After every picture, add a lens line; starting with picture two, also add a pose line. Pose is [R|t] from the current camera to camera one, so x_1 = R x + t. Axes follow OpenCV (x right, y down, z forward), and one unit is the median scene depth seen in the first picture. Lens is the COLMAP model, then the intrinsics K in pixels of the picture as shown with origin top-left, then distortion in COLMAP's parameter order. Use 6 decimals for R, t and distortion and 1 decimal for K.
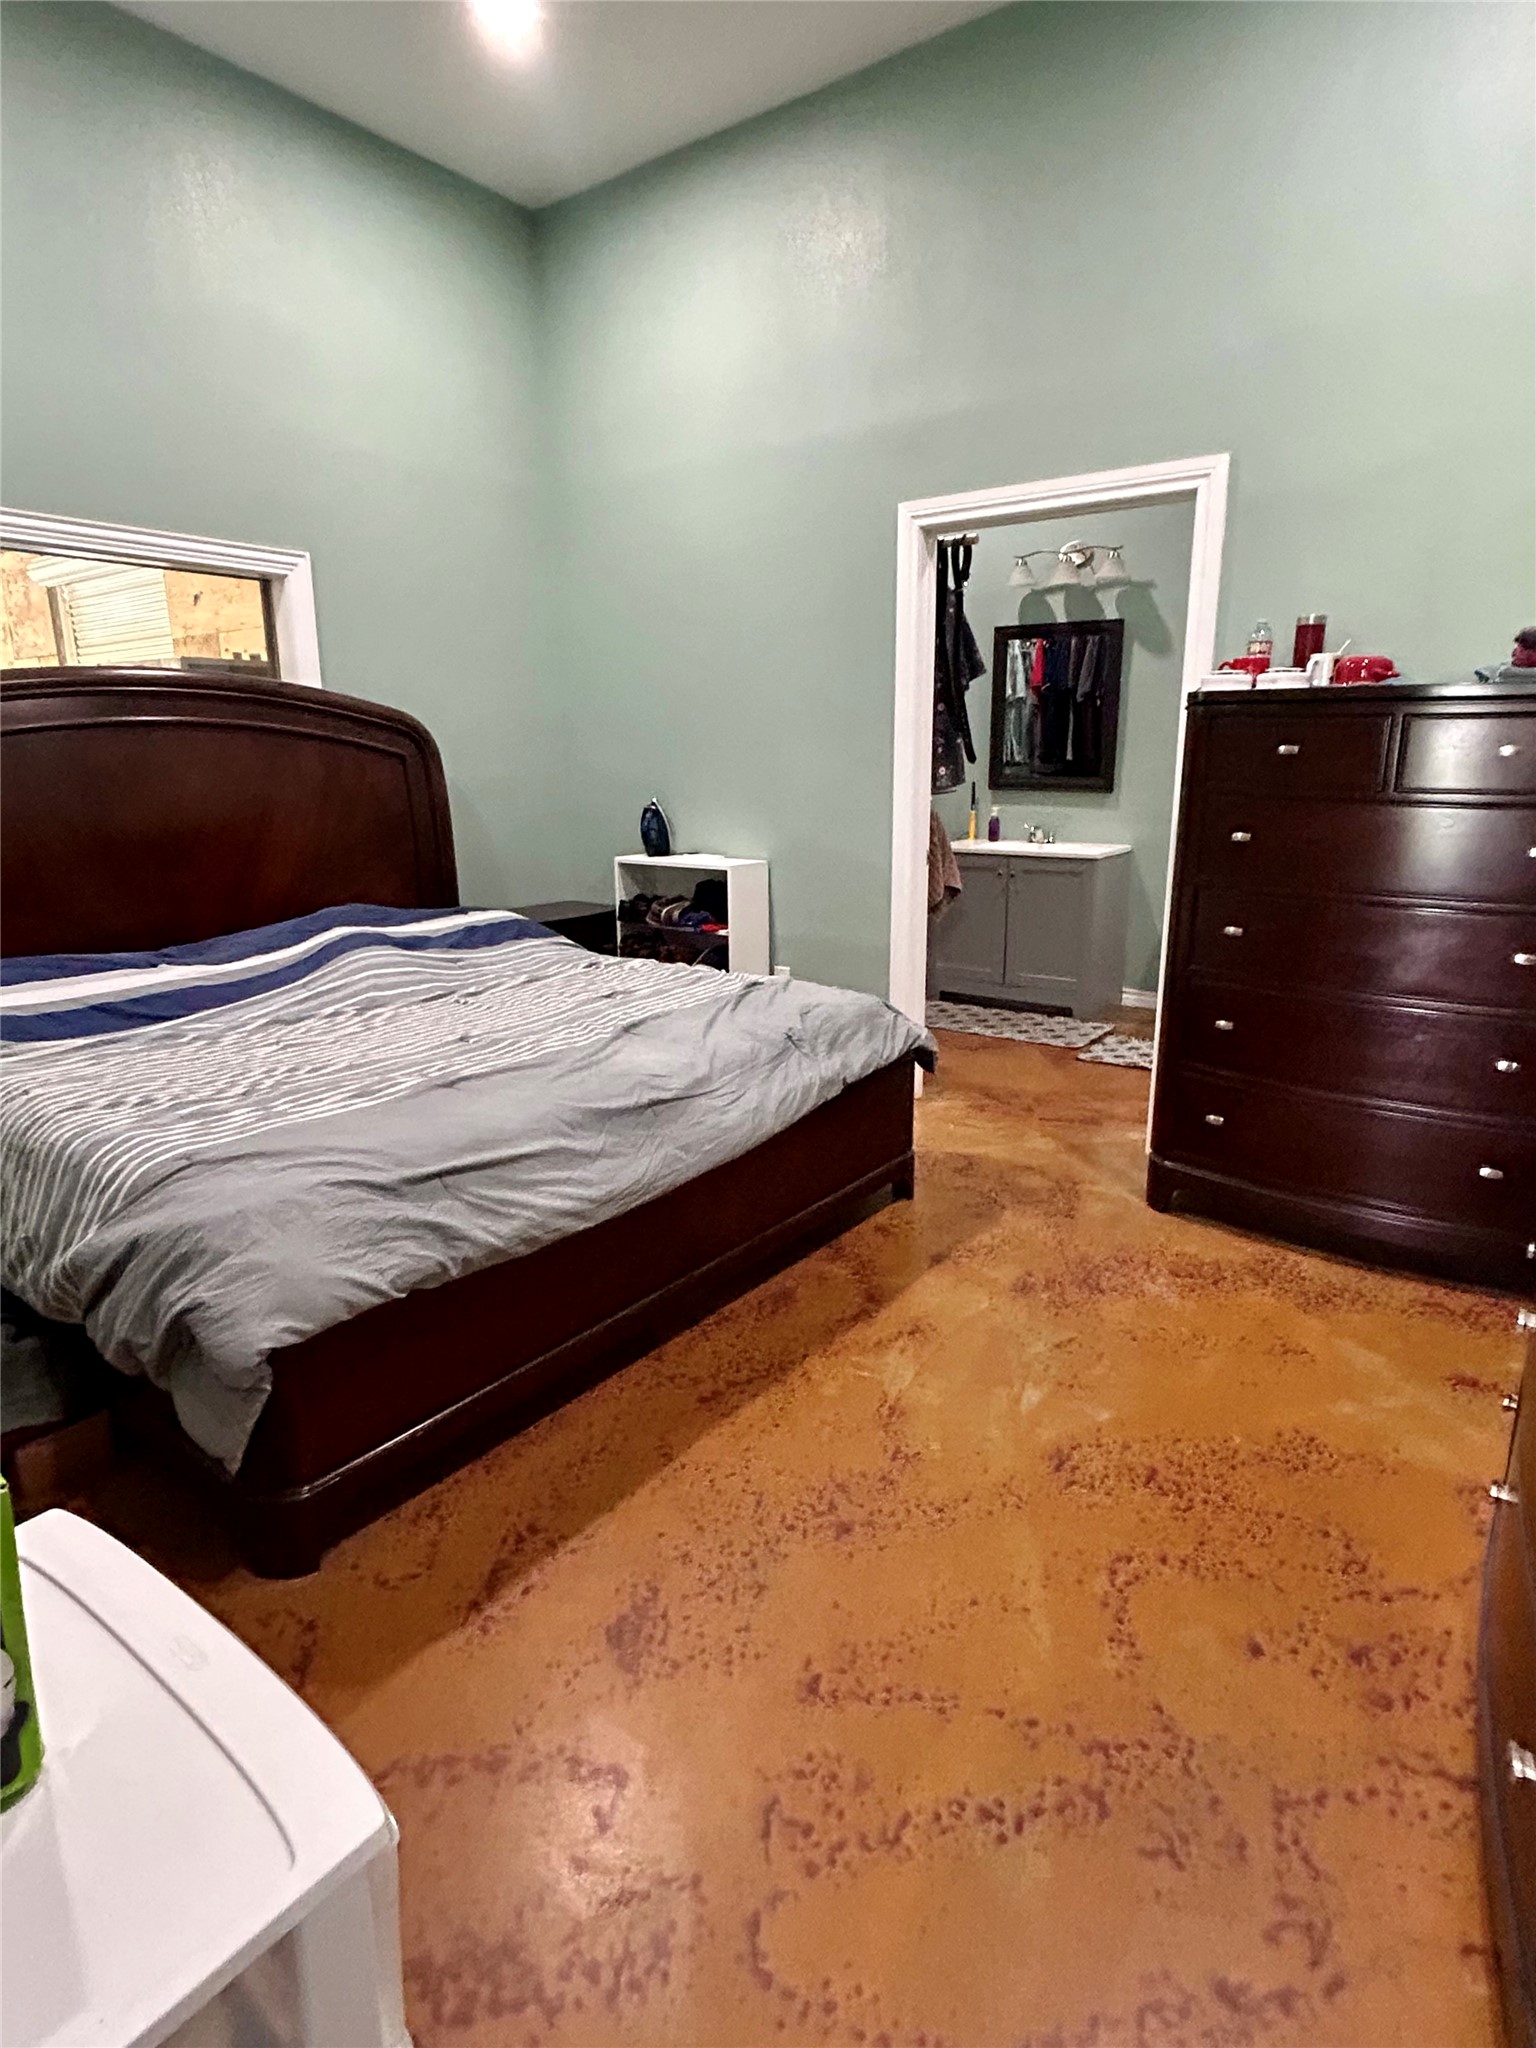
lens RADIAL K [[1112.4, 0, 768.0], [0, 1112.4, 1023.0], [0, 0, 1]] dist [-0.000374, 0.000338]
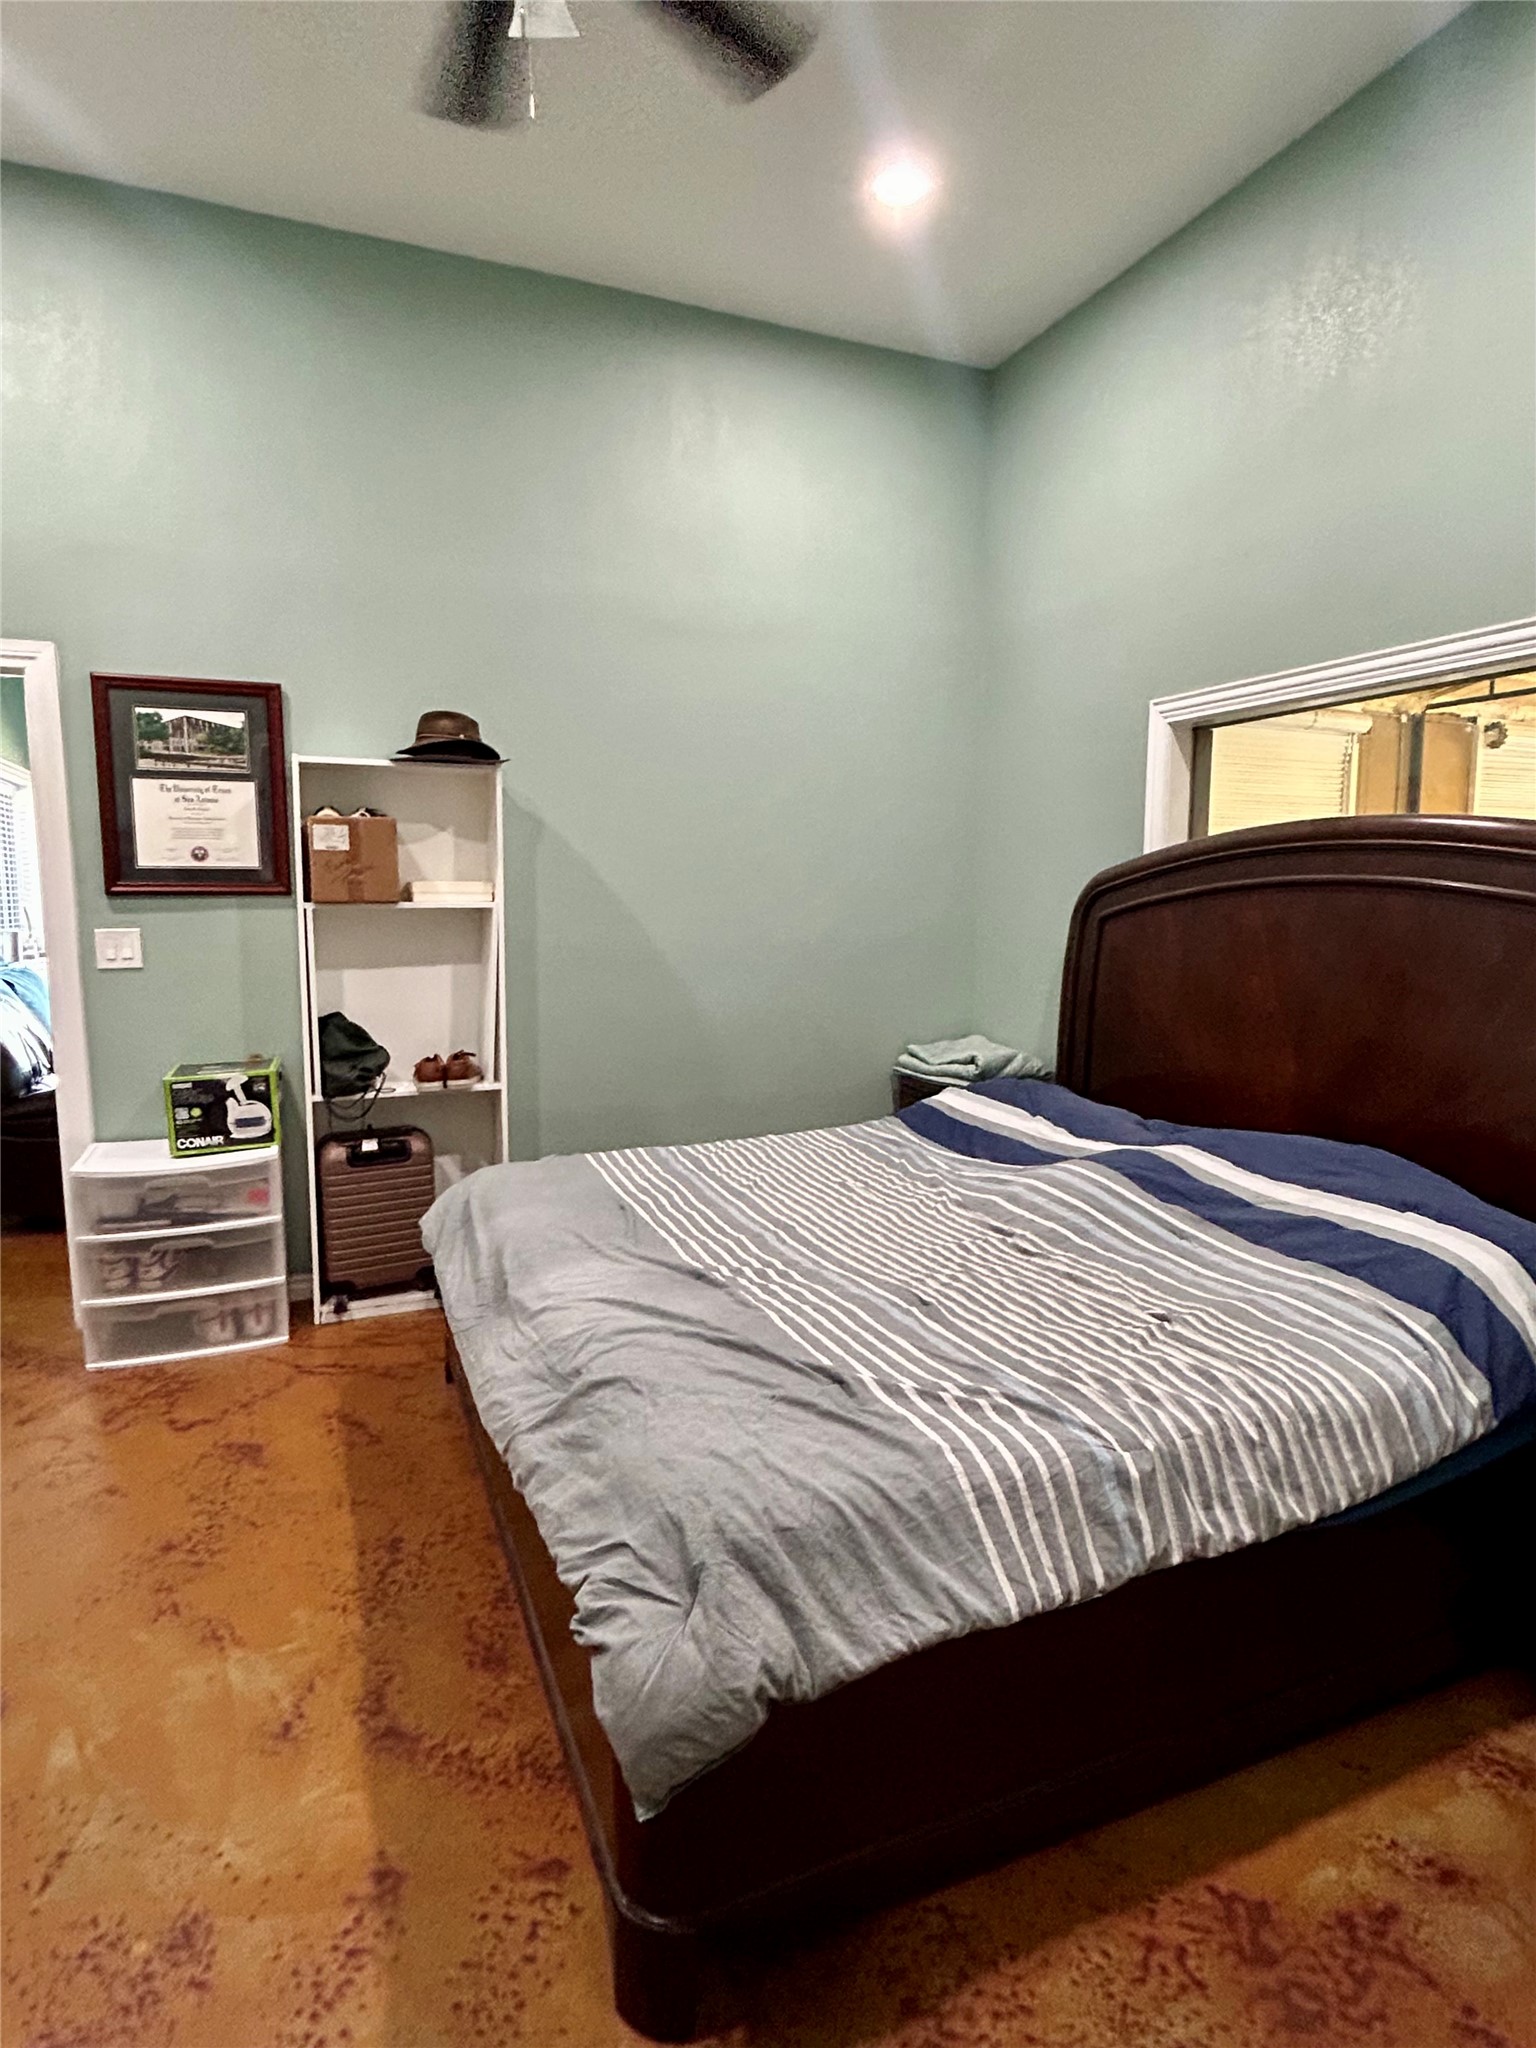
lens RADIAL K [[1112.4, 0, 767.2], [0, 1112.4, 1023.6], [0, 0, 1]] dist [-0.000374, 0.000338]
pose [[-0.511280, 0.106714, -0.852763, 0.528848], [-0.193528, 0.952479, 0.235224, -0.379137], [0.837341, 0.285299, -0.466331, 1.449766]]
